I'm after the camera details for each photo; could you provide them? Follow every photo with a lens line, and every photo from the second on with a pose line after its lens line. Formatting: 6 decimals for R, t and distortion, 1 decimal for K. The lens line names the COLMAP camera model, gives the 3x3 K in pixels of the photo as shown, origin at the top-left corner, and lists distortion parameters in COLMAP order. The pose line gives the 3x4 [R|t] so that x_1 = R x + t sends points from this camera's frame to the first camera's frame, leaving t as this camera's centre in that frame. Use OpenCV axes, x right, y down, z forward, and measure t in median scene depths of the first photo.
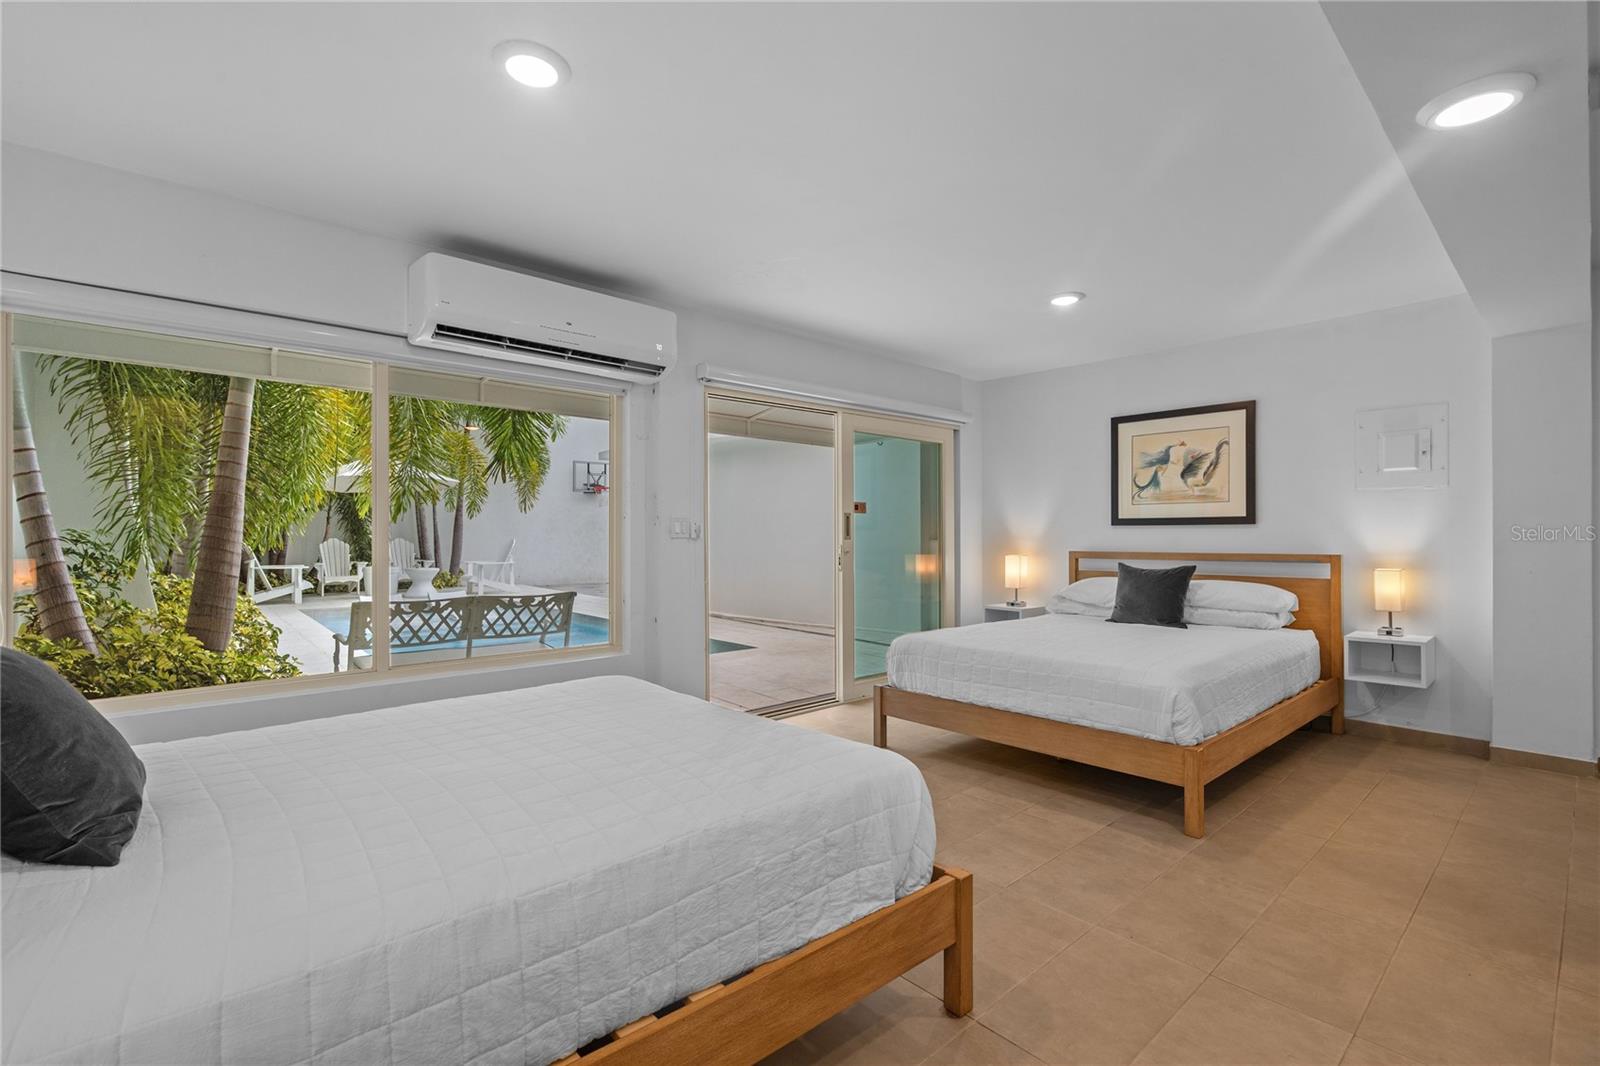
lens RADIAL K [[720.1, 0, 797.3], [0, 720.1, 534.8], [0, 0, 1]] dist [-0.001659, 0.000526]
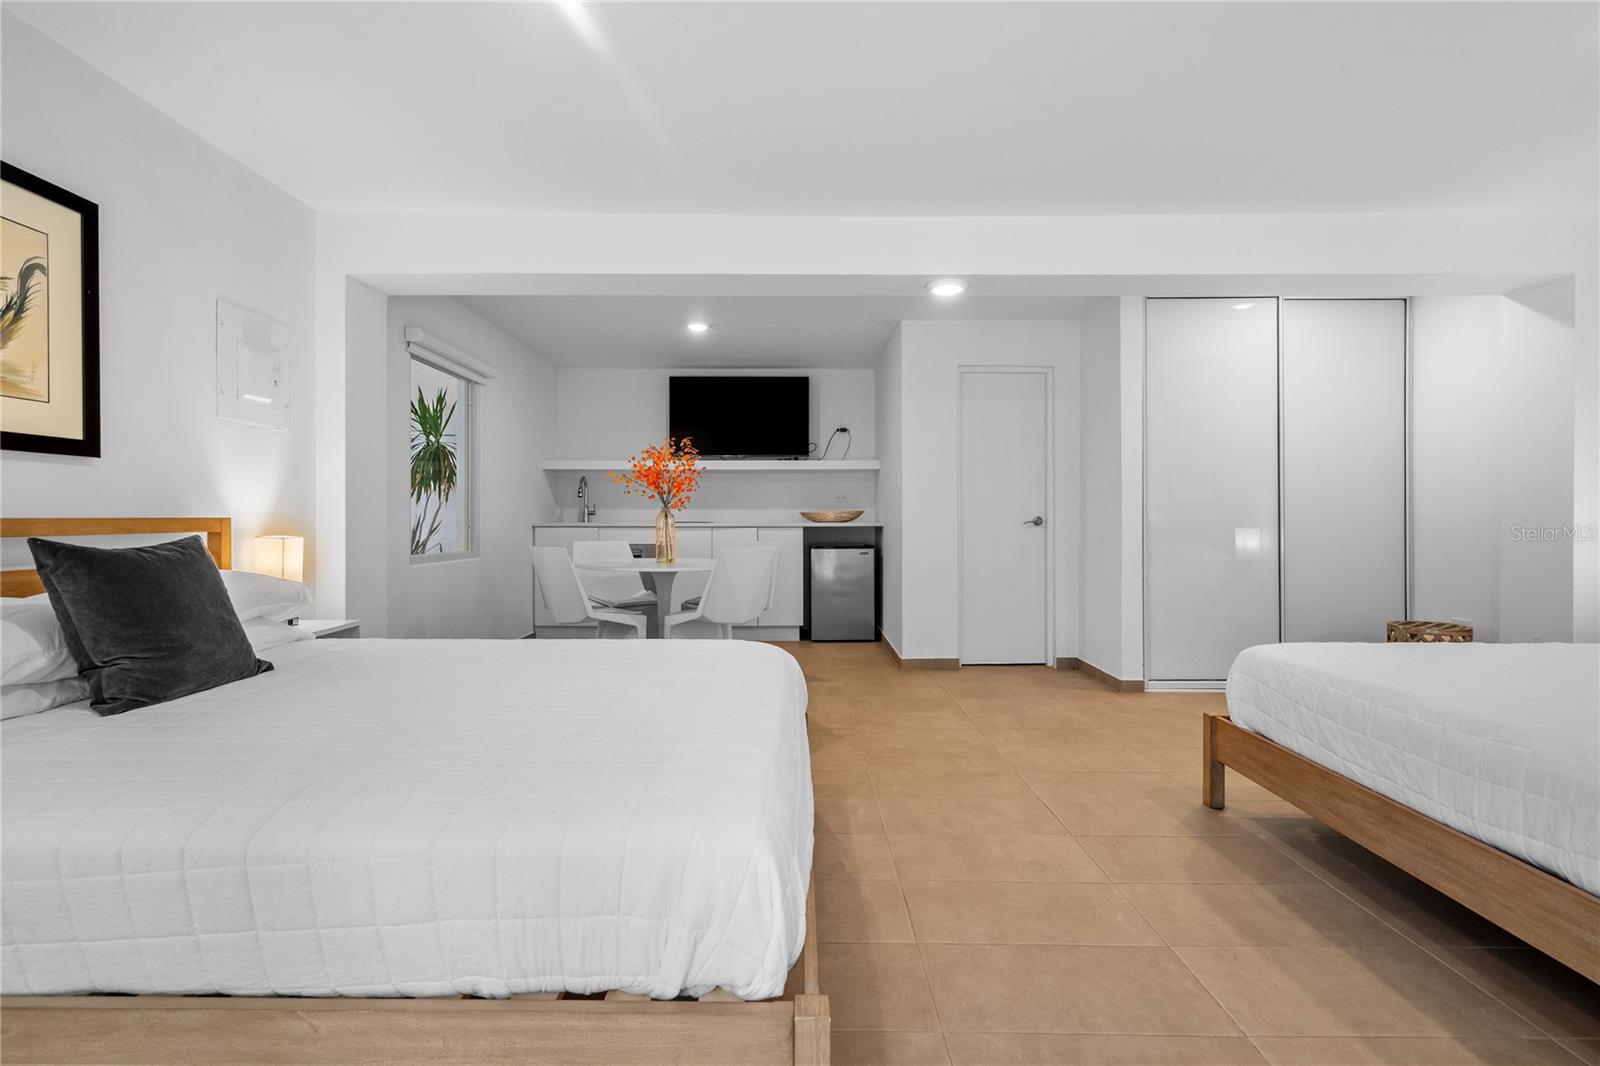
lens RADIAL K [[730.0, 0, 801.7], [0, 730.0, 518.7], [0, 0, 1]] dist [-0.000271, 0.000023]
pose [[-0.750360, 0.002811, 0.661024, -0.059498], [0.002453, 0.999996, -0.001468, 0.032413], [-0.661025, 0.000520, -0.750364, 1.207811]]
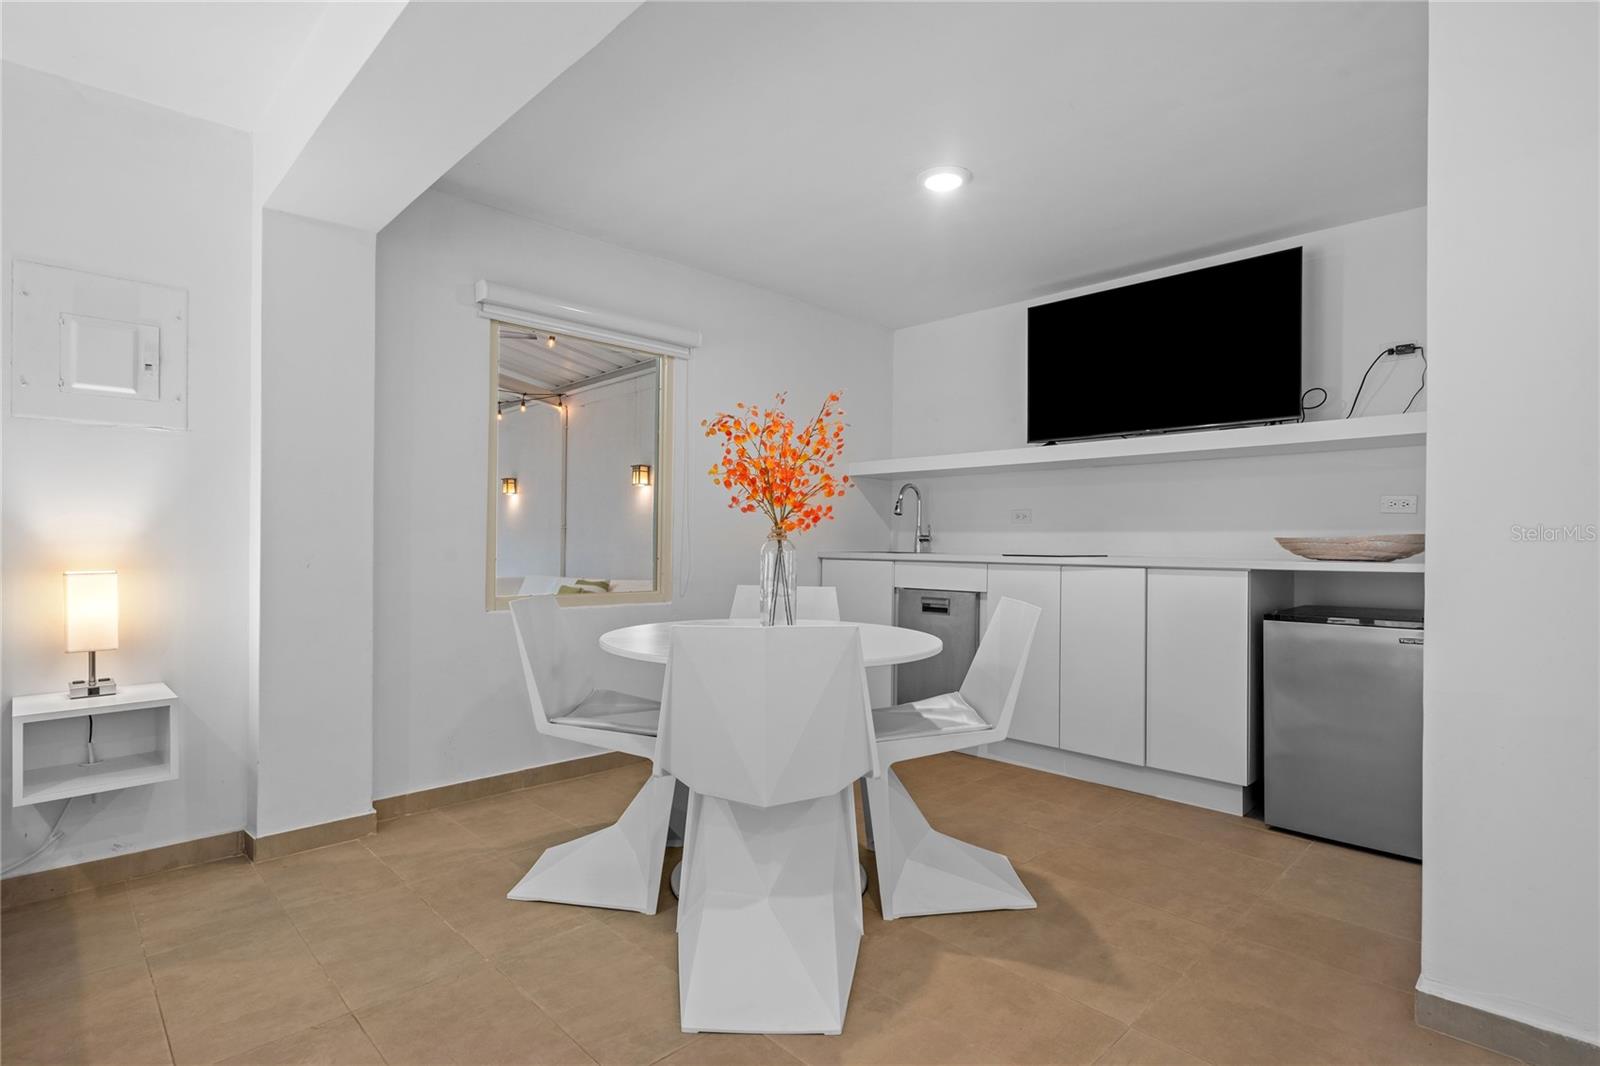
lens RADIAL K [[789.1, 0, 799.3], [0, 789.1, 538.7], [0, 0, 1]] dist [0.001912, 0.001049]
pose [[-0.040156, 0.004263, 0.999184, 0.217501], [-0.006078, 0.999971, -0.004511, 0.023395], [-0.999175, -0.006254, -0.040128, 0.503966]]
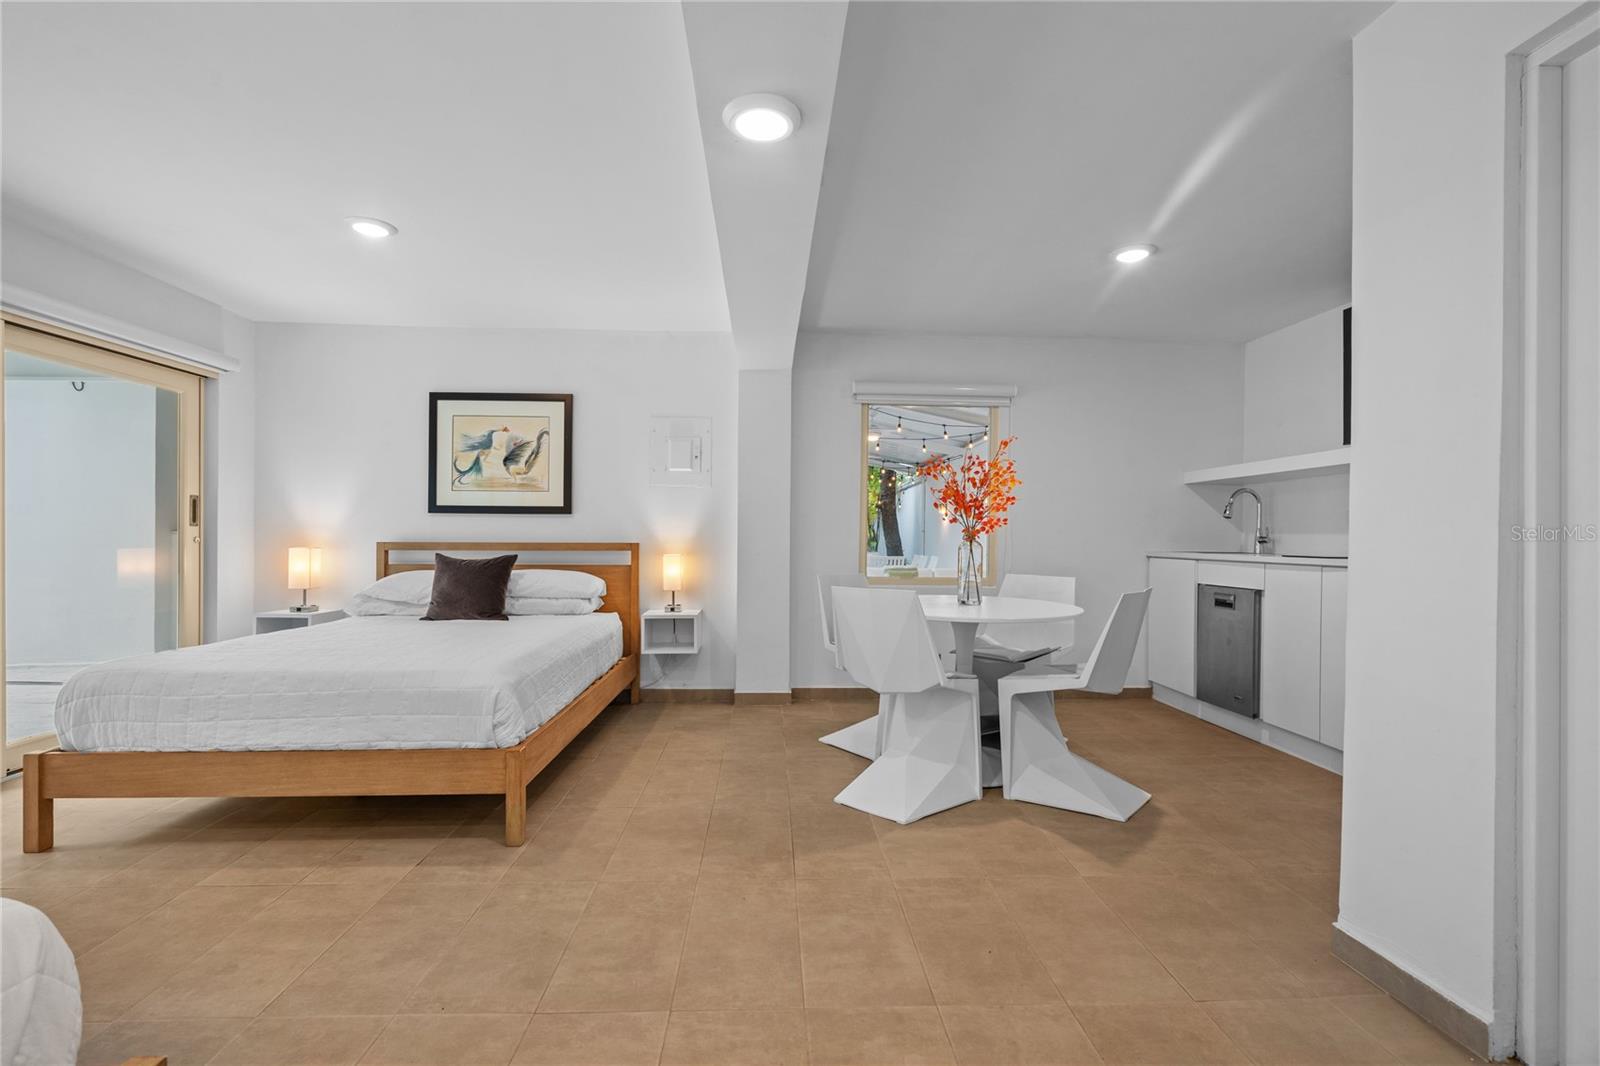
lens RADIAL K [[720.1, 0, 797.3], [0, 720.1, 534.8], [0, 0, 1]] dist [-0.001659, 0.000526]
pose [[0.636251, 0.008635, 0.771434, 0.051024], [-0.007638, 0.999959, -0.004894, 0.019926], [-0.771444, -0.002779, 0.636291, 0.103381]]
